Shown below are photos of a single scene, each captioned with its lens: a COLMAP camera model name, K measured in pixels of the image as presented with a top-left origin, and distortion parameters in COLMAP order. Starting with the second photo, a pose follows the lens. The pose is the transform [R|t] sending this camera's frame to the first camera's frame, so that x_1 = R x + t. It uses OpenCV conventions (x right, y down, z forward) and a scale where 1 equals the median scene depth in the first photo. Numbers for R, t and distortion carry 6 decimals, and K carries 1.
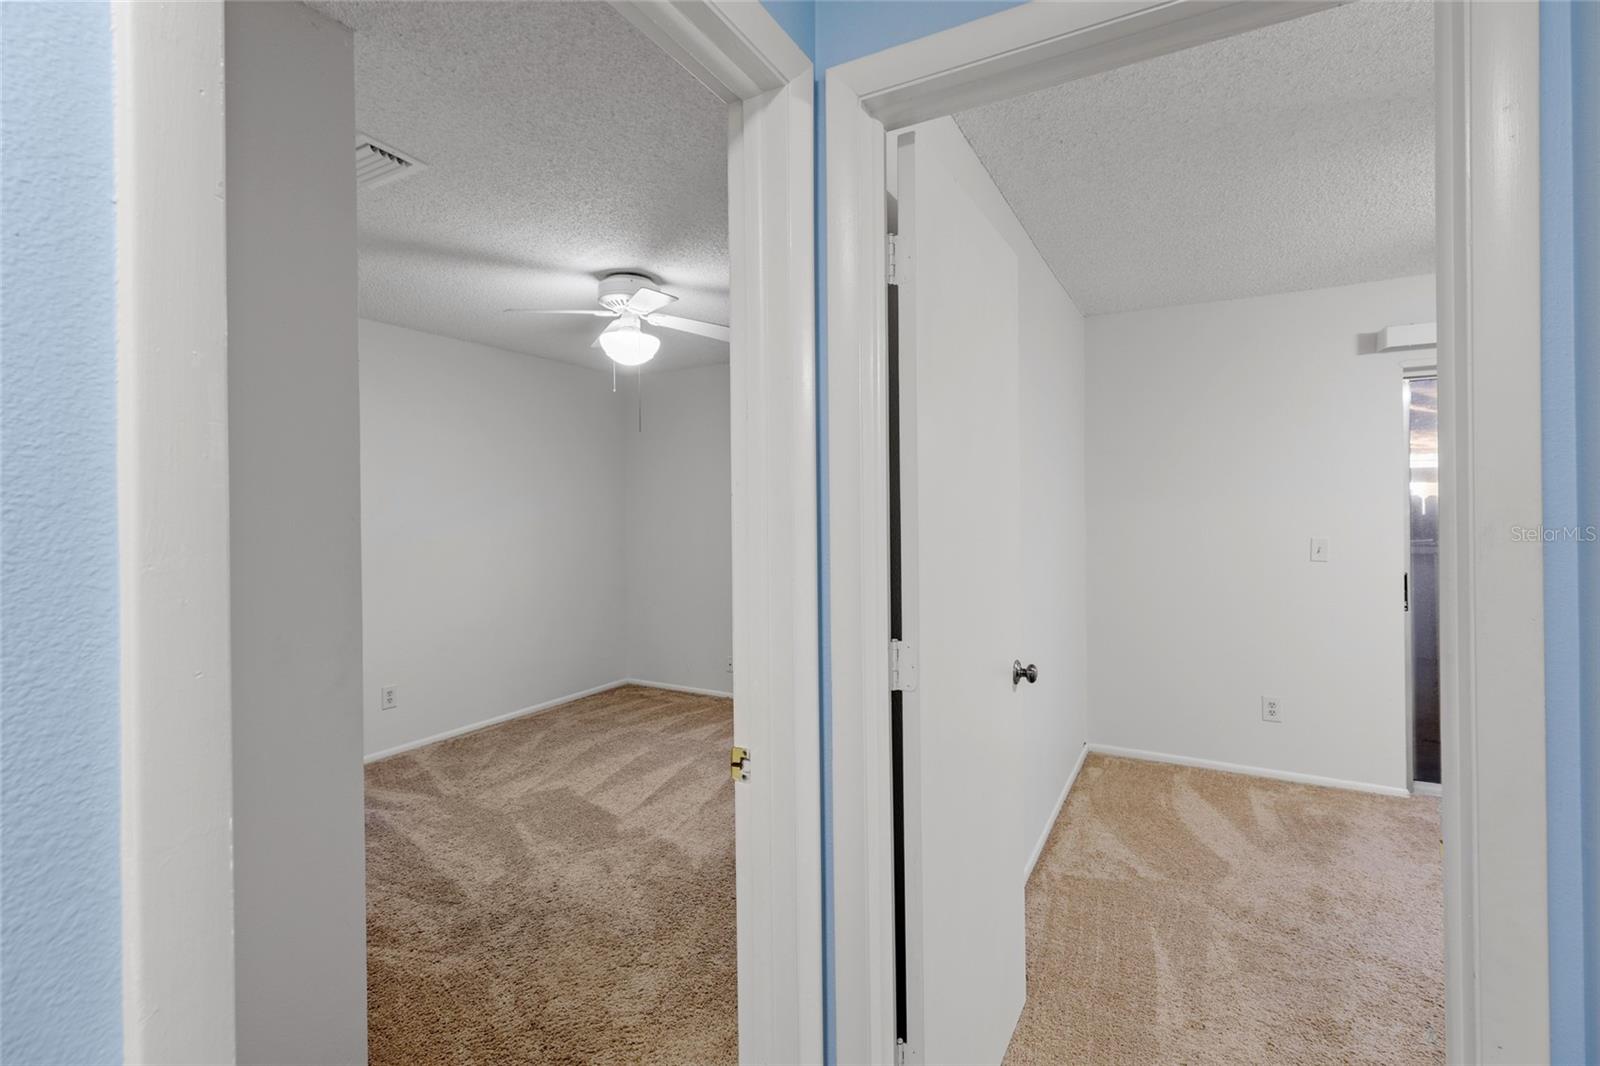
lens RADIAL K [[717.2, 0, 800.0], [0, 717.2, 518.1], [0, 0, 1]] dist [-0.007202, 0.002470]
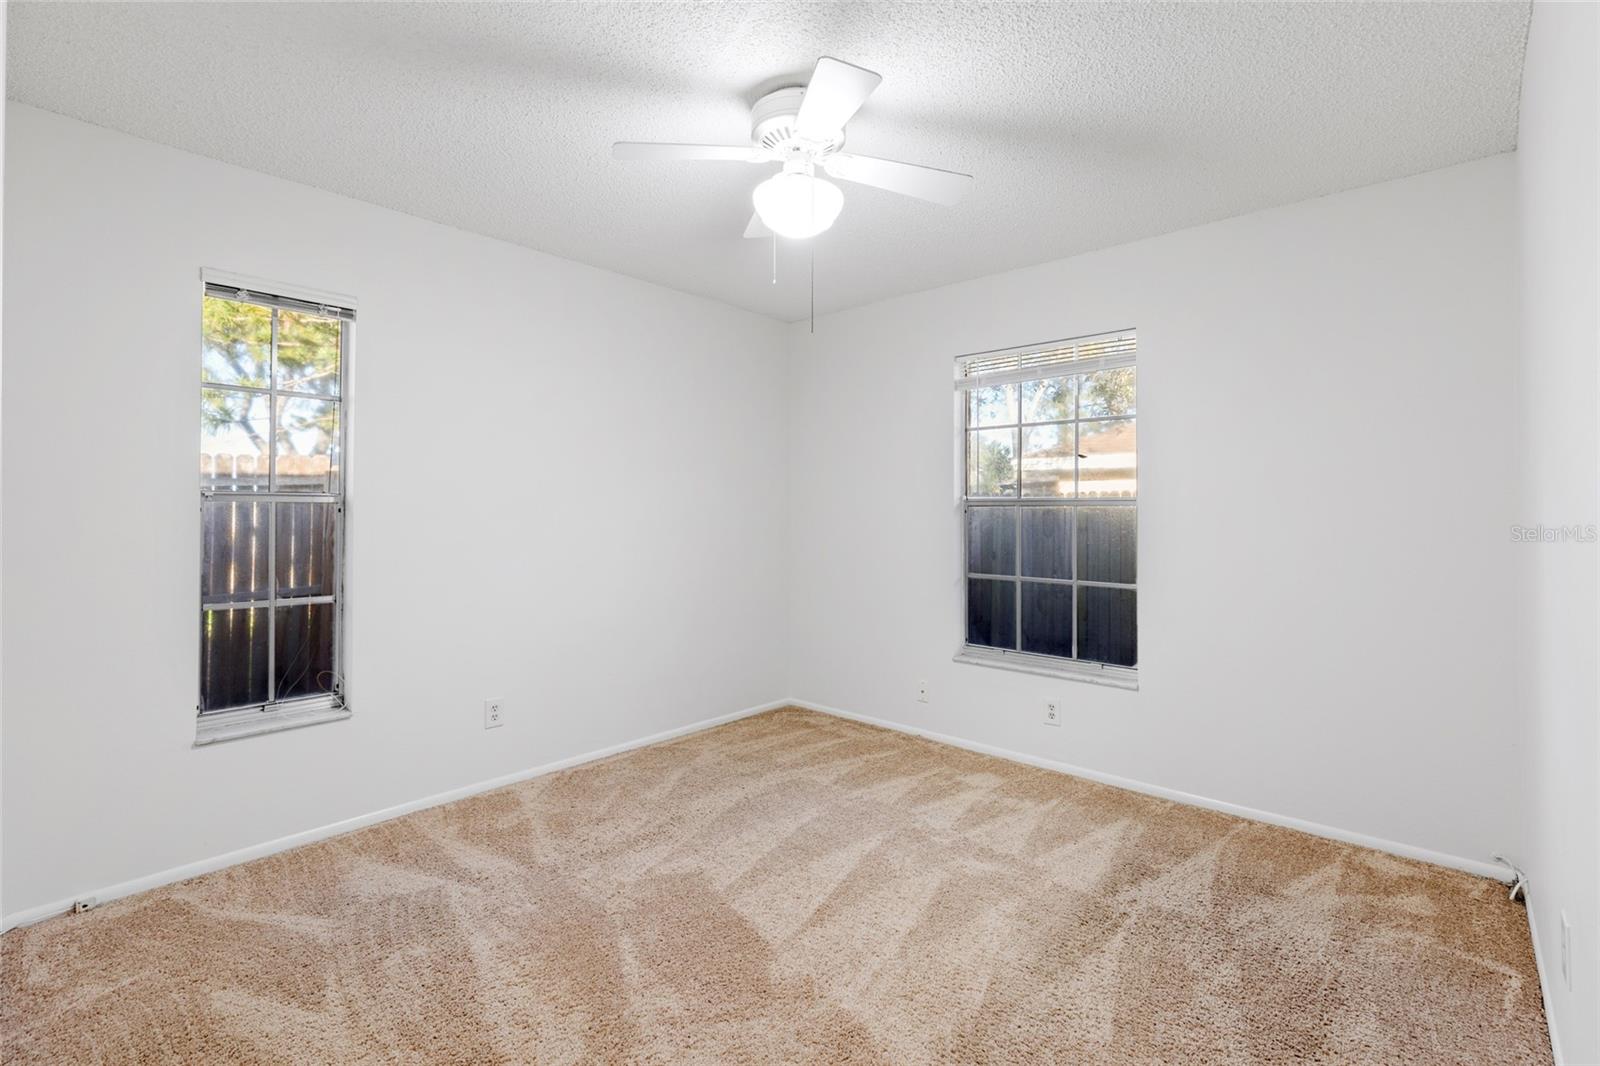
lens RADIAL K [[717.2, 0, 794.5], [0, 717.2, 520.0], [0, 0, 1]] dist [-0.007202, 0.002470]
pose [[0.973191, 0.010597, -0.229753, -0.078973], [-0.010686, 0.999943, 0.000857, 0.035708], [0.229749, 0.001621, 0.973249, 0.329789]]
